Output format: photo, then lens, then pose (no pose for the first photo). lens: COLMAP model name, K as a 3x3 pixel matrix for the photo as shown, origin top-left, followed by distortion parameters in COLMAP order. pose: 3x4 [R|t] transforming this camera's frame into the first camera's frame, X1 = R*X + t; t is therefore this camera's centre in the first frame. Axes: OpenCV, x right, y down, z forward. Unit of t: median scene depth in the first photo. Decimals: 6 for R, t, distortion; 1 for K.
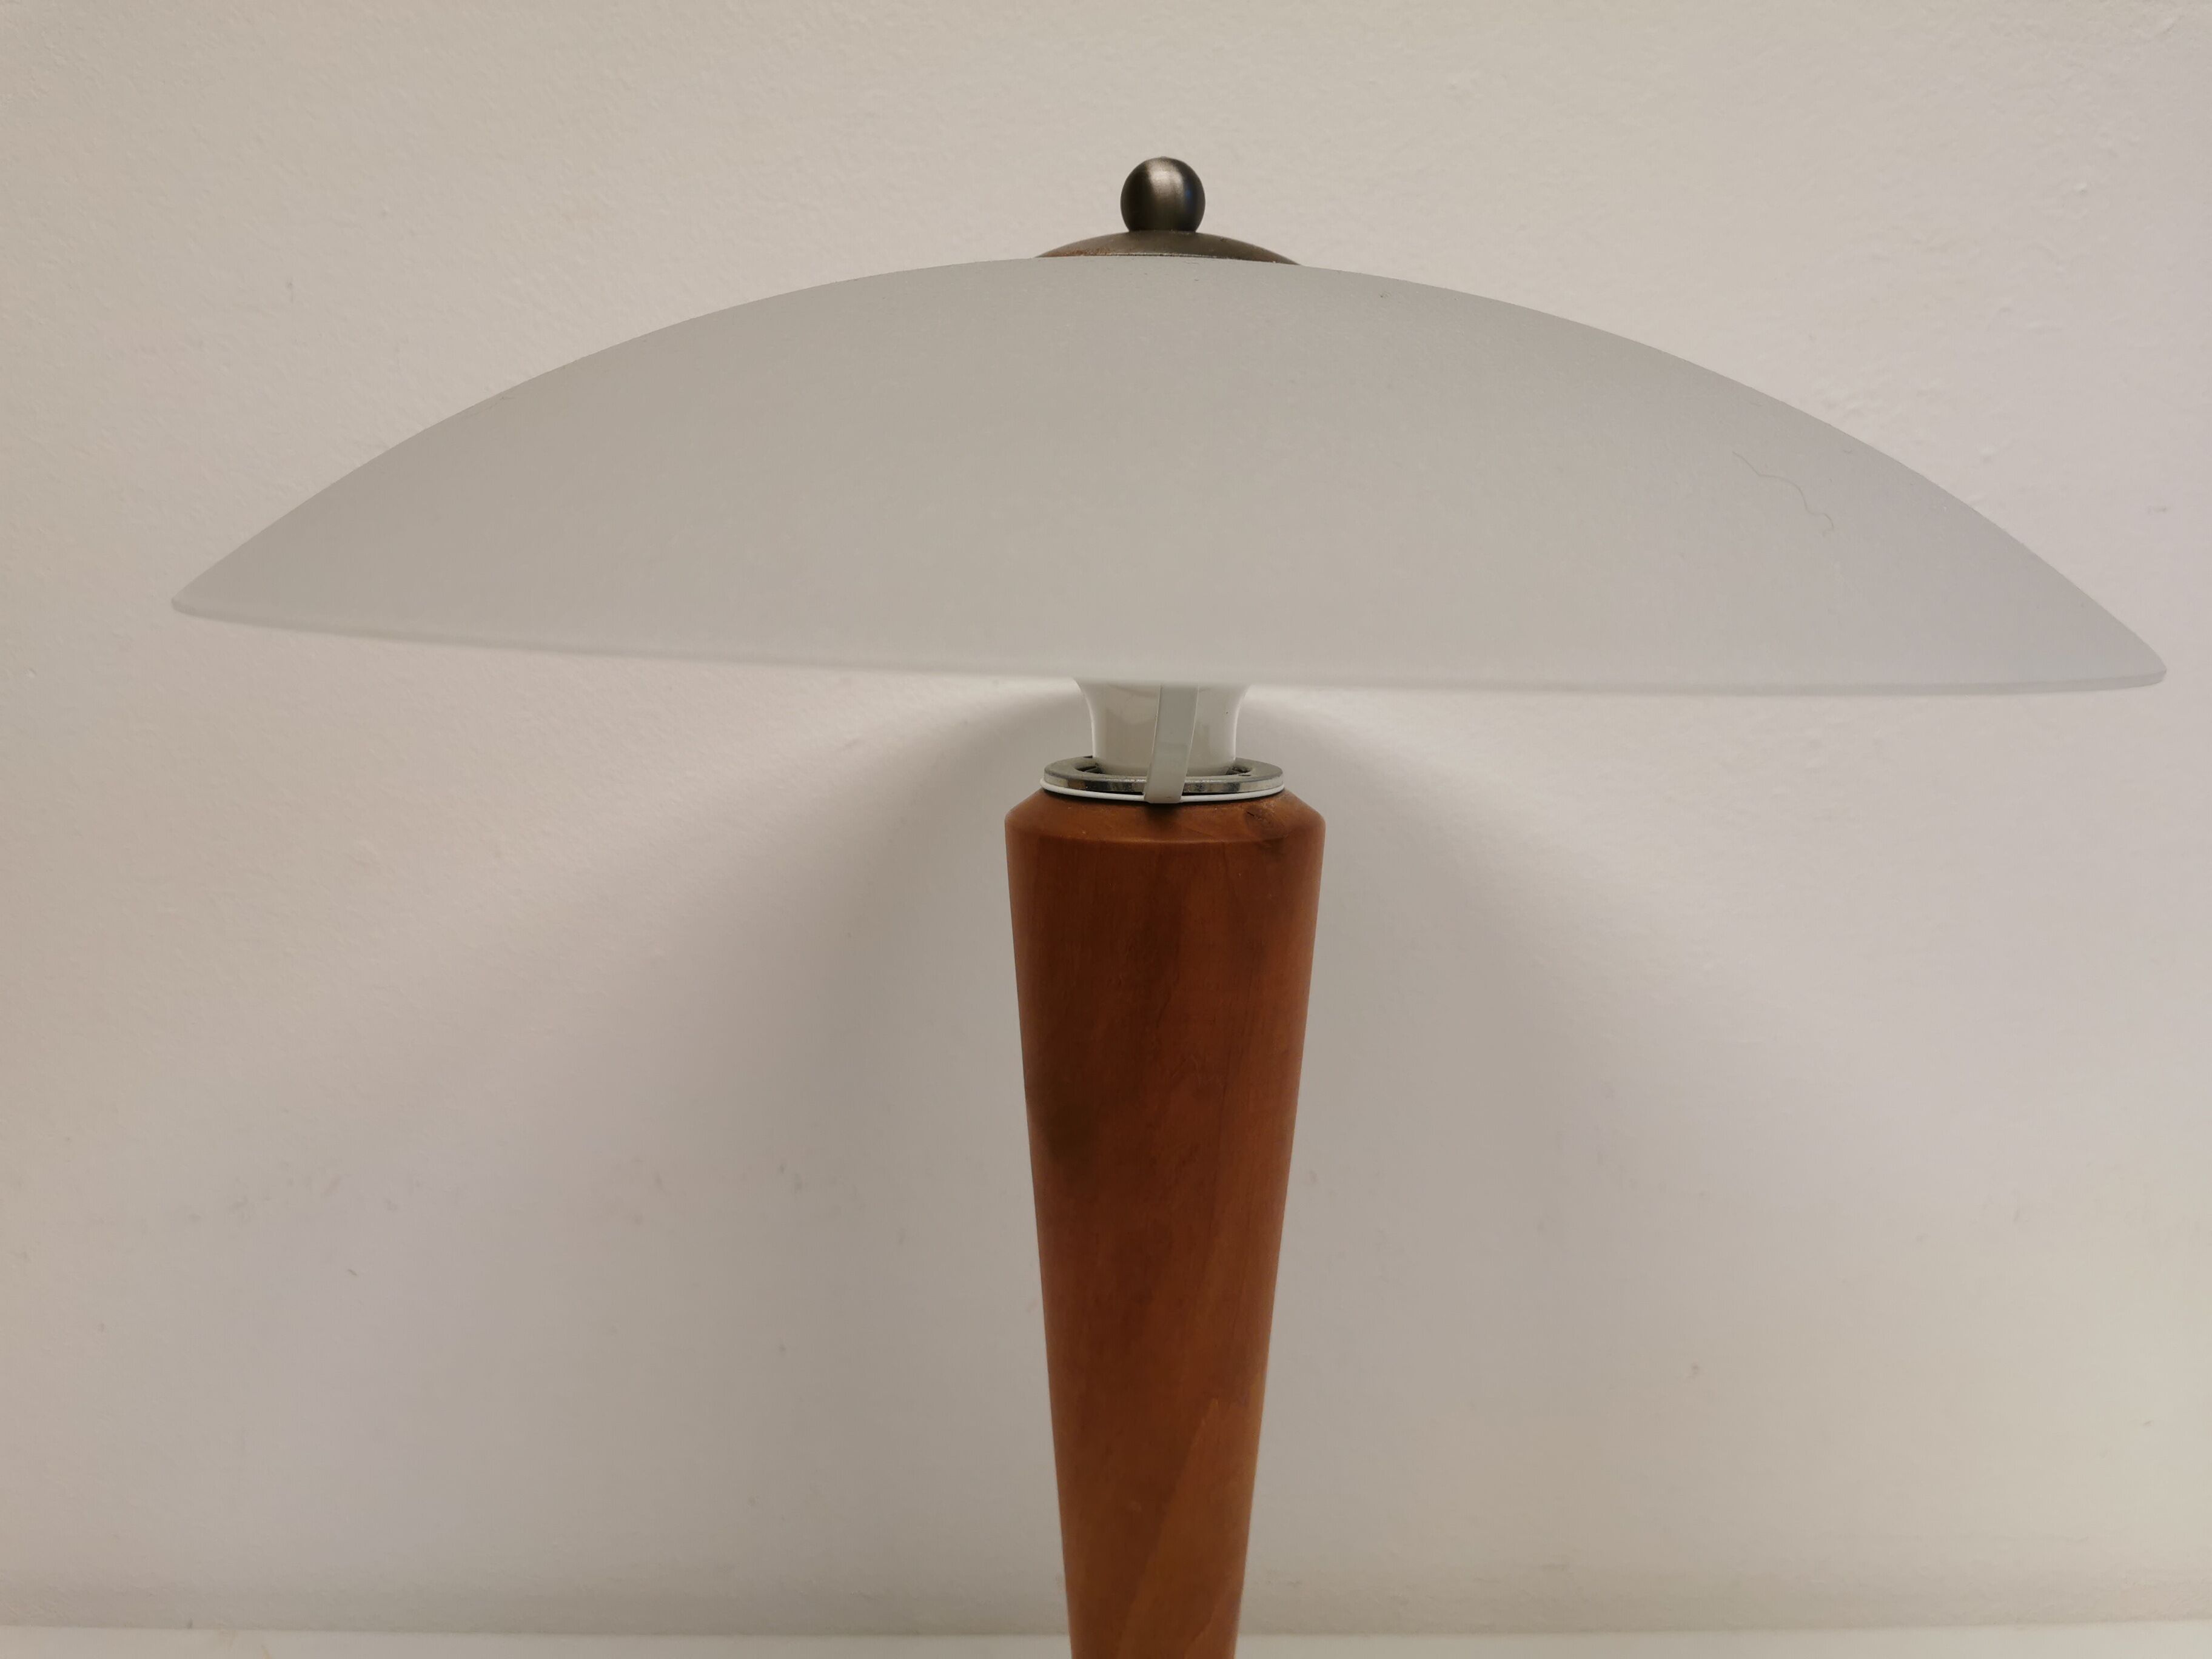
lens RADIAL K [[1765.7, 0, 1098.9], [0, 1765.7, 820.8], [0, 0, 1]] dist [0.040472, -0.075781]
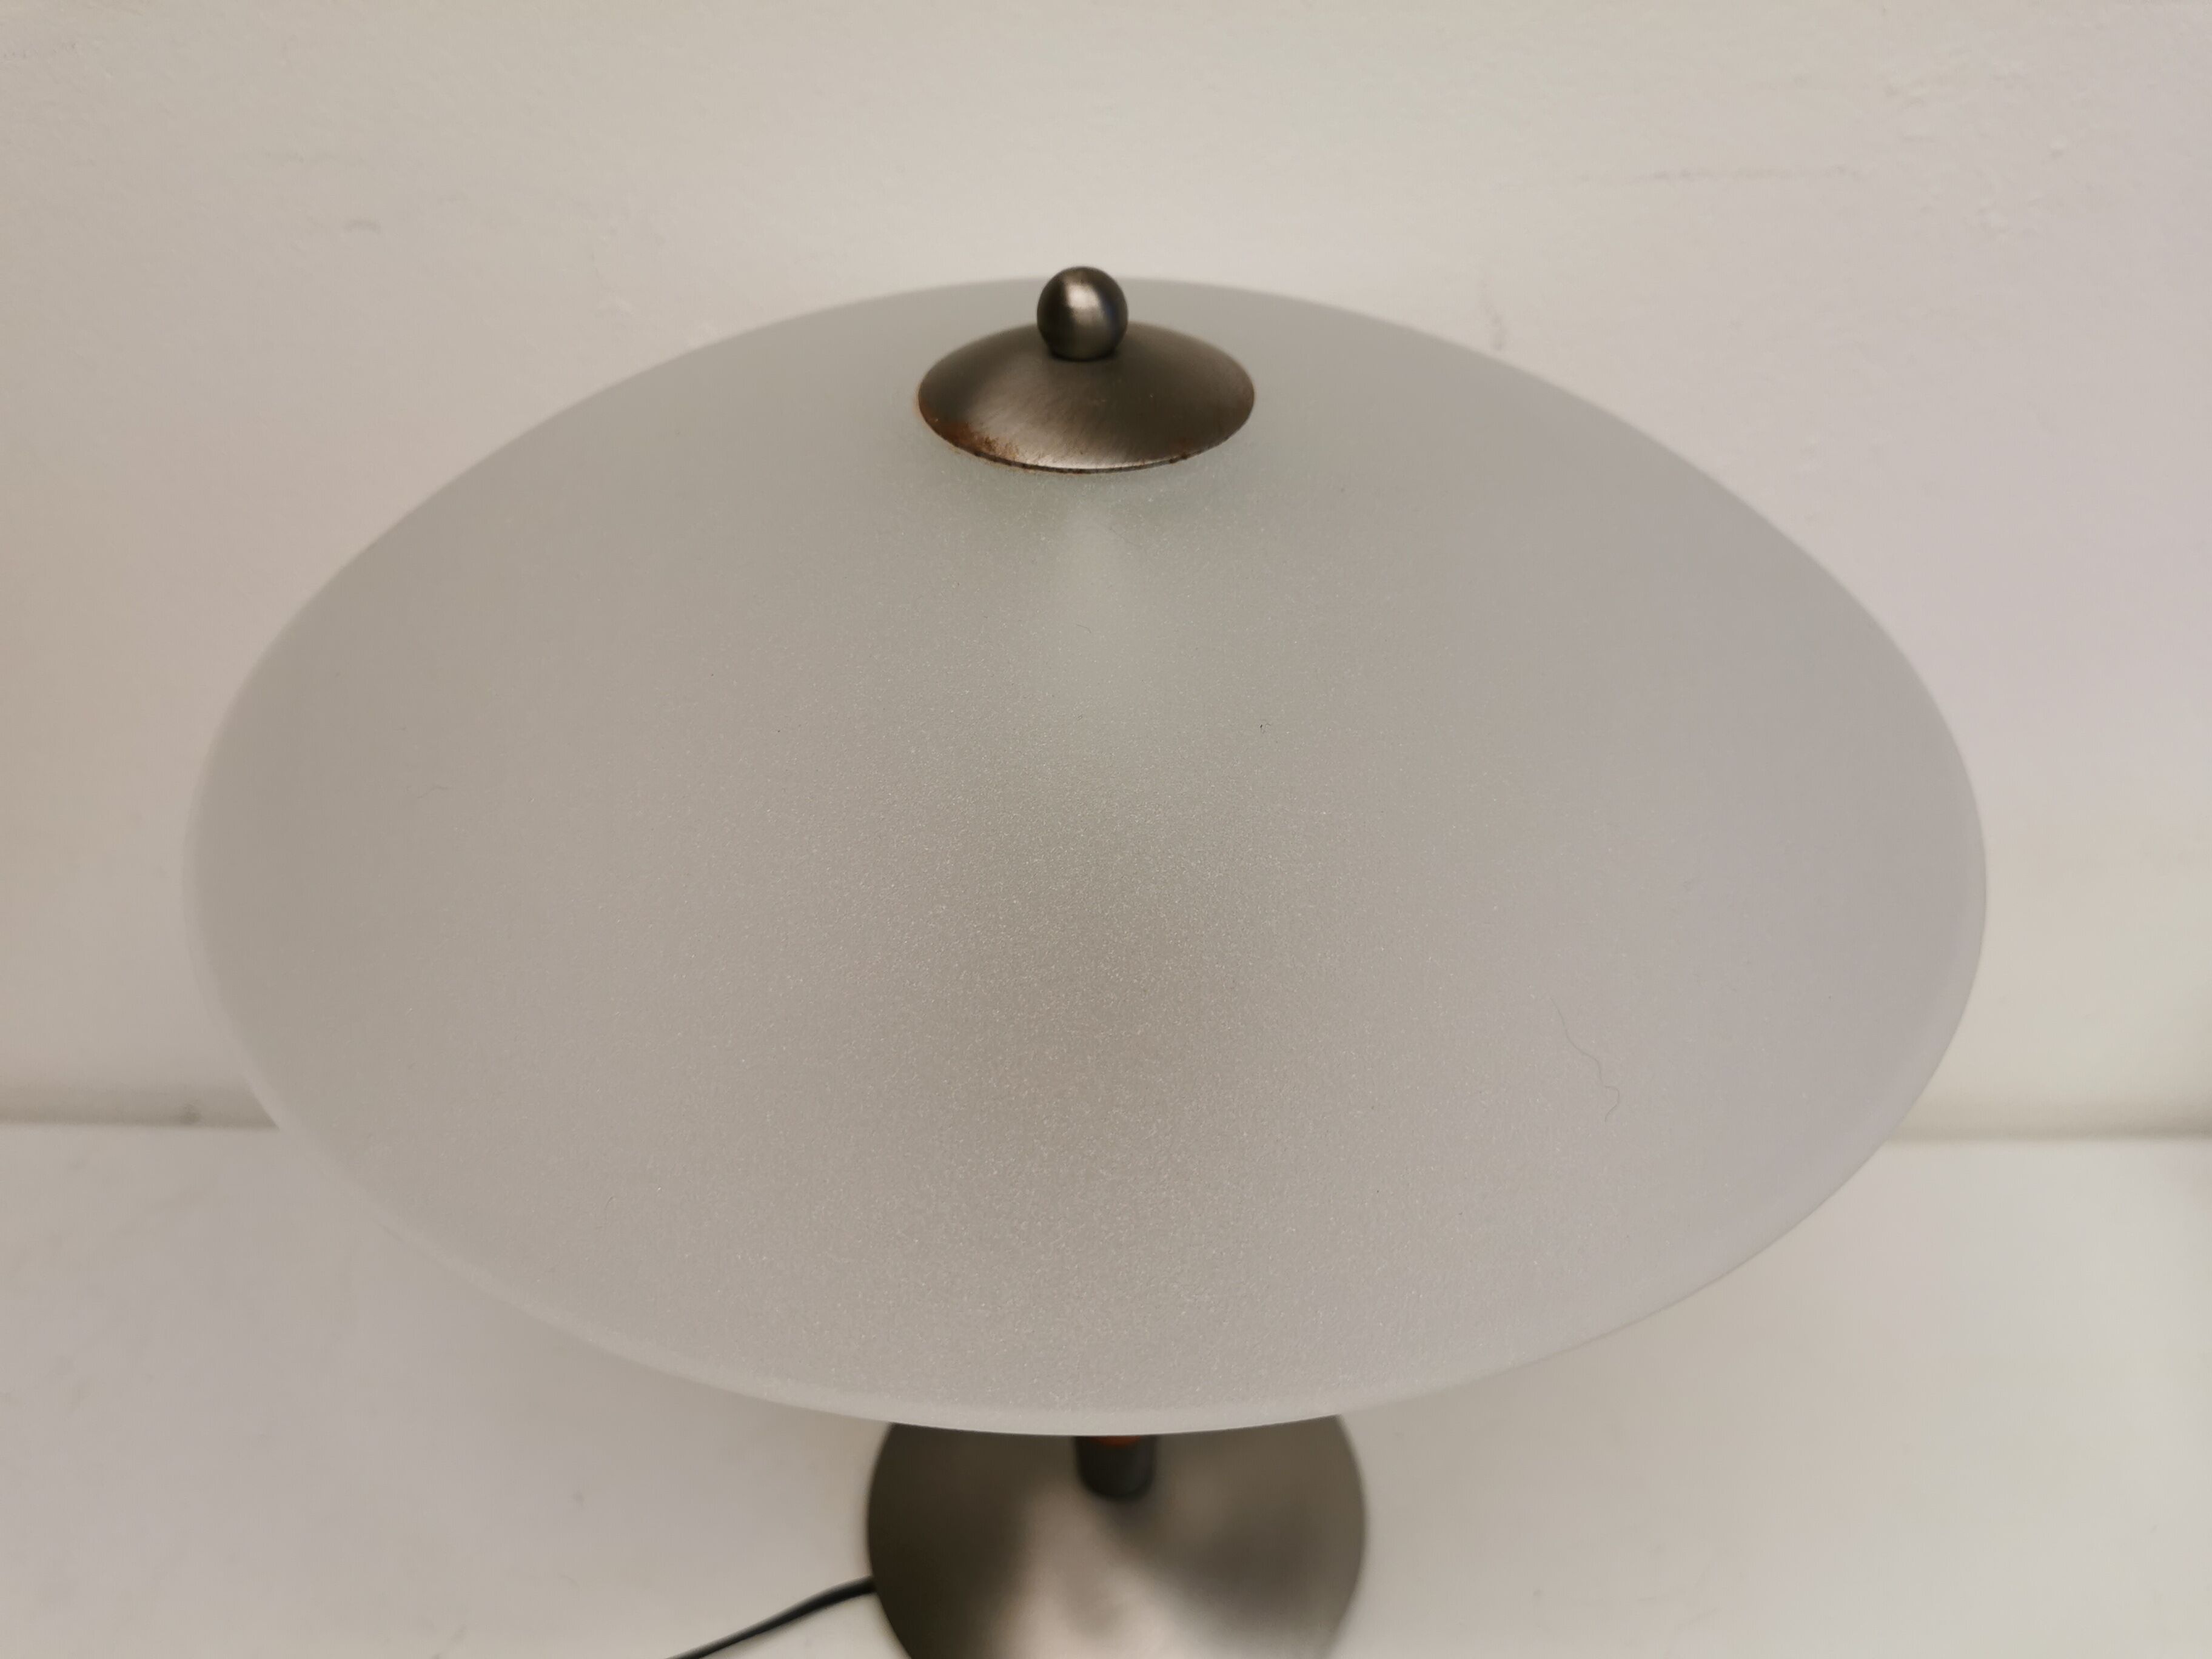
lens RADIAL K [[1765.7, 0, 1117.6], [0, 1765.7, 836.5], [0, 0, 1]] dist [0.040472, -0.075781]
pose [[0.999508, 0.000533, -0.031367, 0.053688], [0.015544, 0.860069, 0.509941, -0.376842], [0.027250, -0.510177, 0.859638, 0.038861]]
